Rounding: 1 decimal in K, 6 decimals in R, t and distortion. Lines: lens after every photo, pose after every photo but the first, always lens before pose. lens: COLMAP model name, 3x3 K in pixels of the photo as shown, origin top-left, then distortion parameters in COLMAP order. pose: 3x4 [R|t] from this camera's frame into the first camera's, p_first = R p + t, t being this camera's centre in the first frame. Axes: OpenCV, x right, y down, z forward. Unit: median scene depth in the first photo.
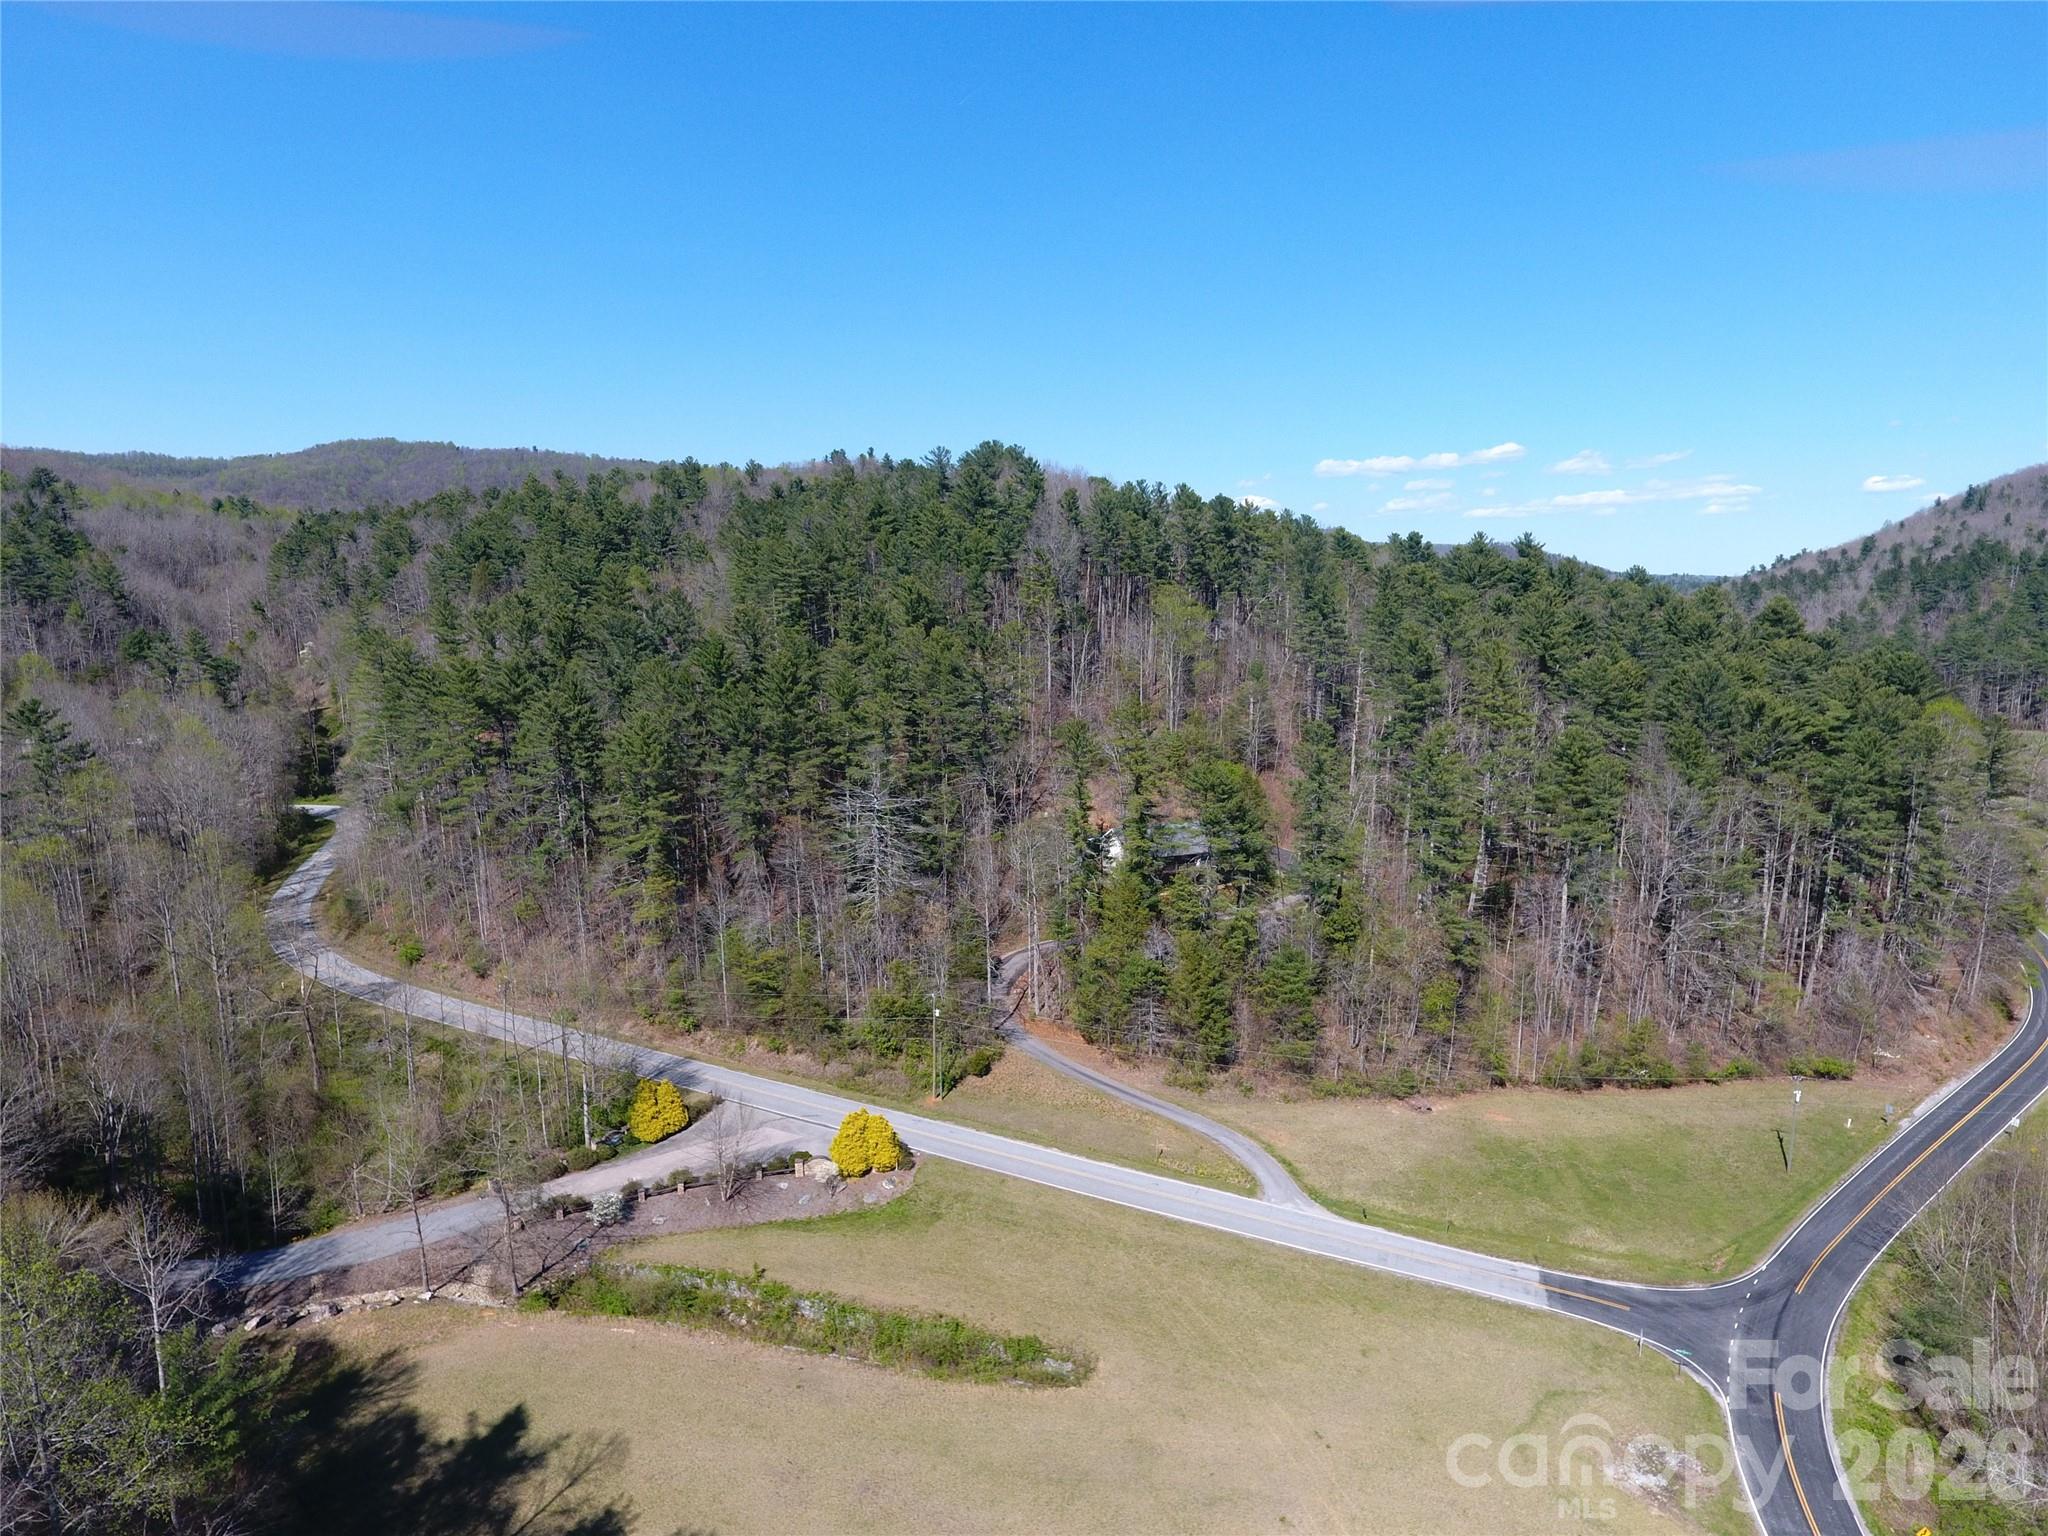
lens RADIAL K [[1203.8, 0, 1019.3], [0, 1203.8, 771.4], [0, 0, 1]] dist [-0.006842, 0.001223]
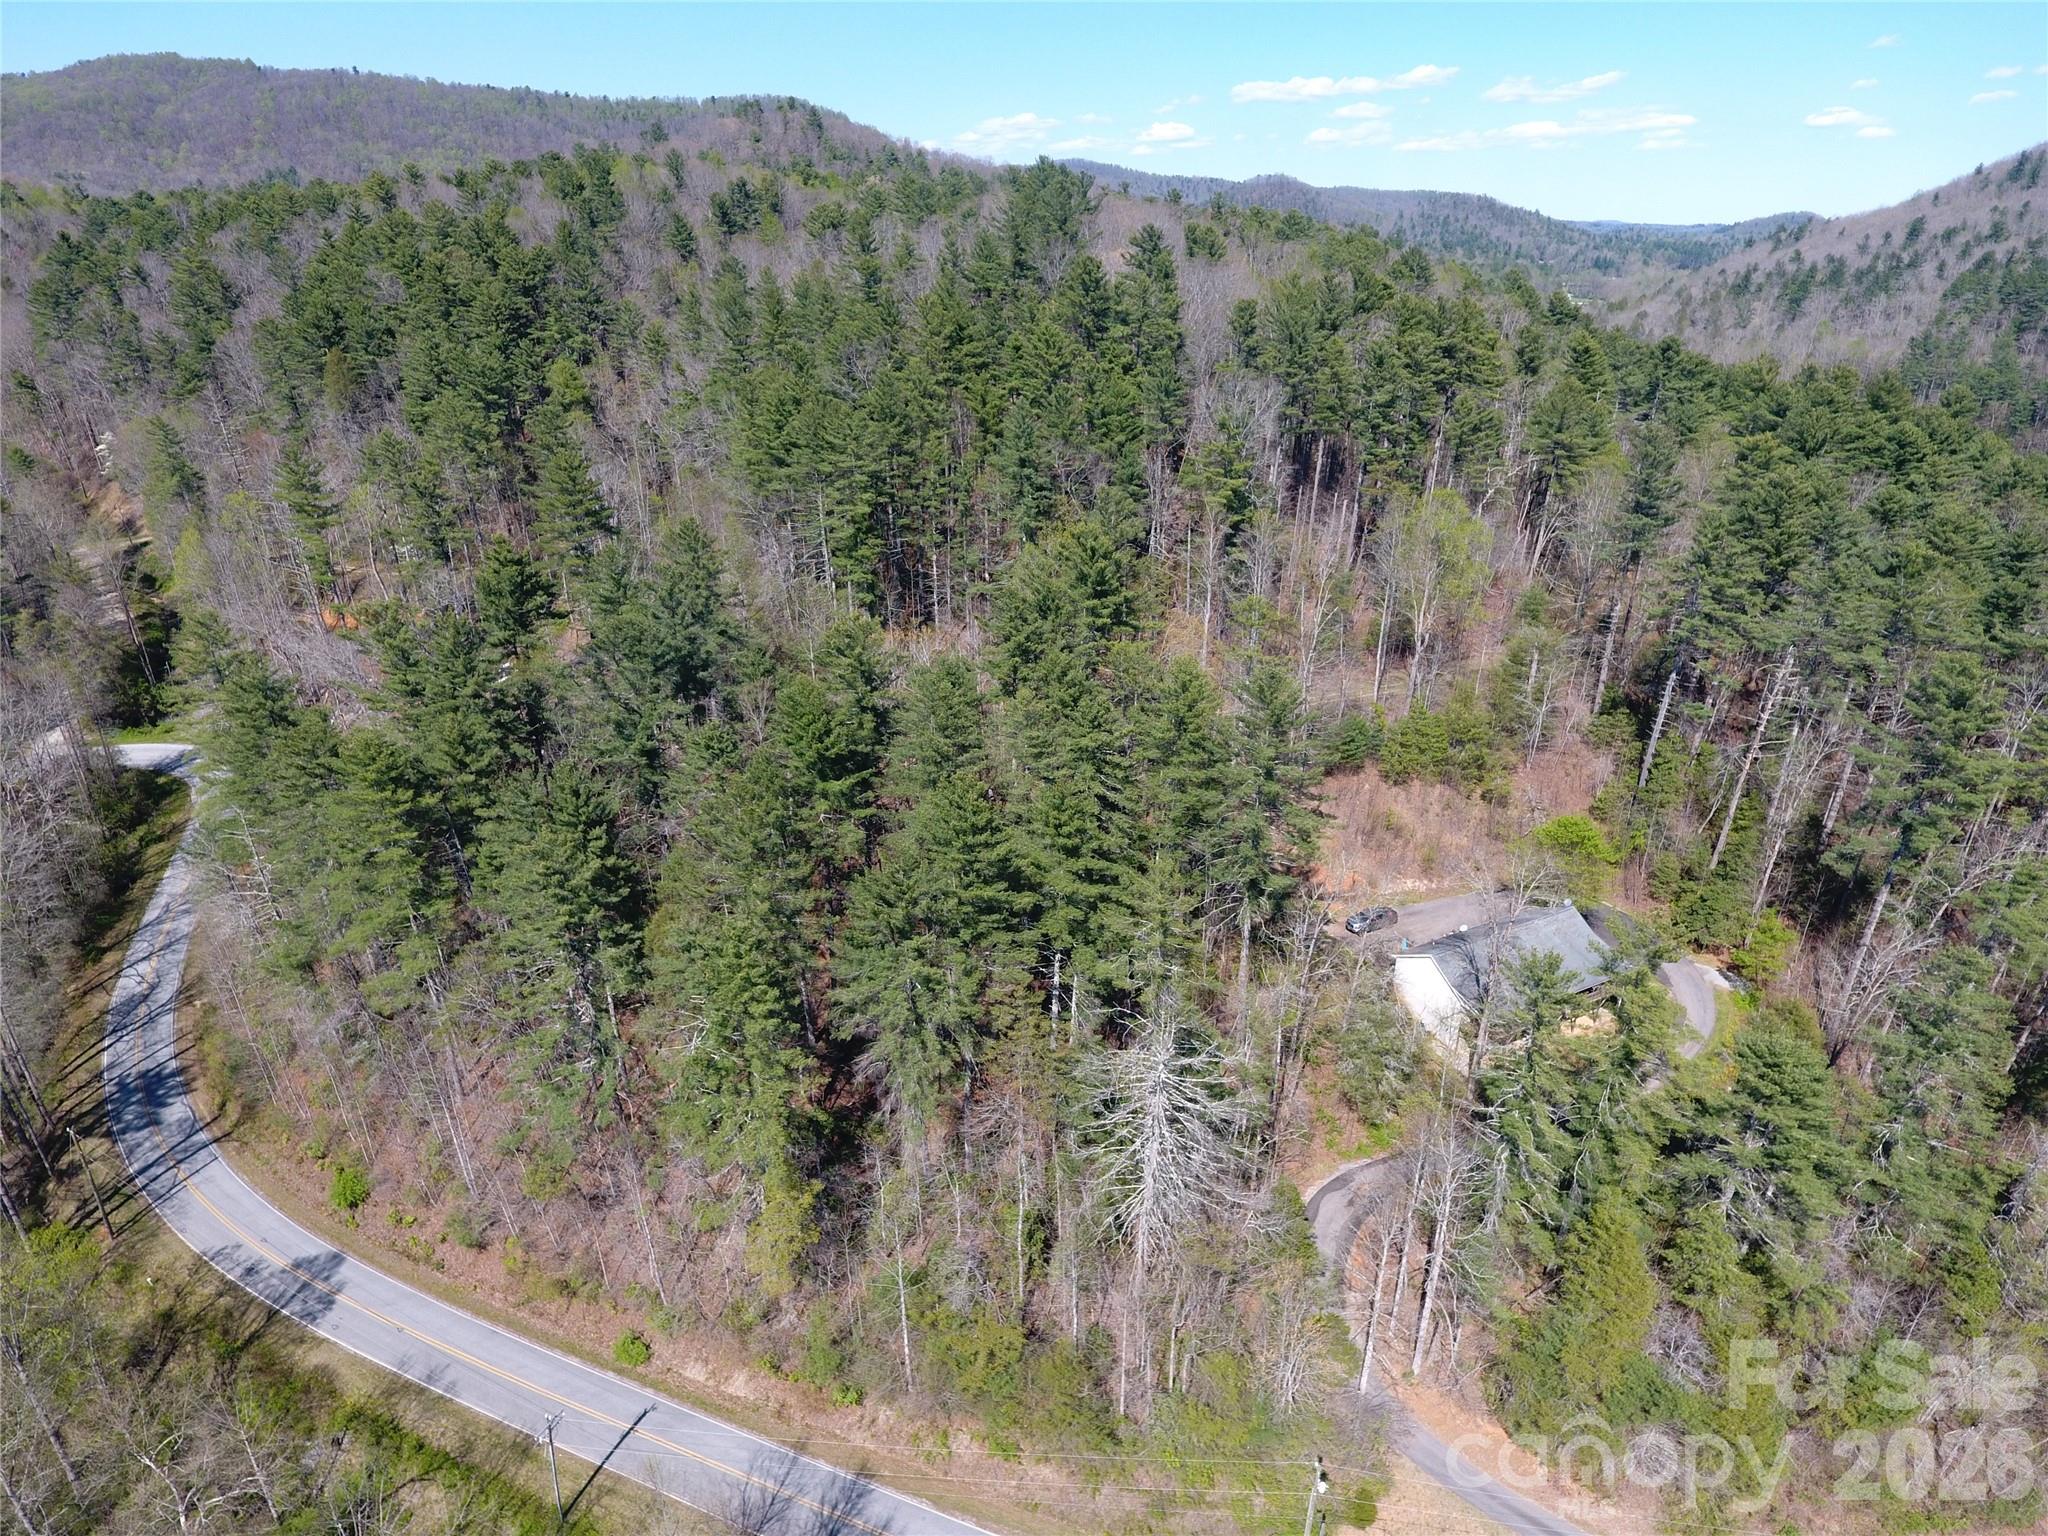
lens RADIAL K [[1203.8, 0, 1019.3], [0, 1203.8, 771.4], [0, 0, 1]] dist [-0.006842, 0.001223]
pose [[0.997104, -0.028152, 0.070642, -0.197436], [0.008137, 0.963119, 0.268952, -0.235579], [-0.075608, -0.267599, 0.960559, 0.433271]]
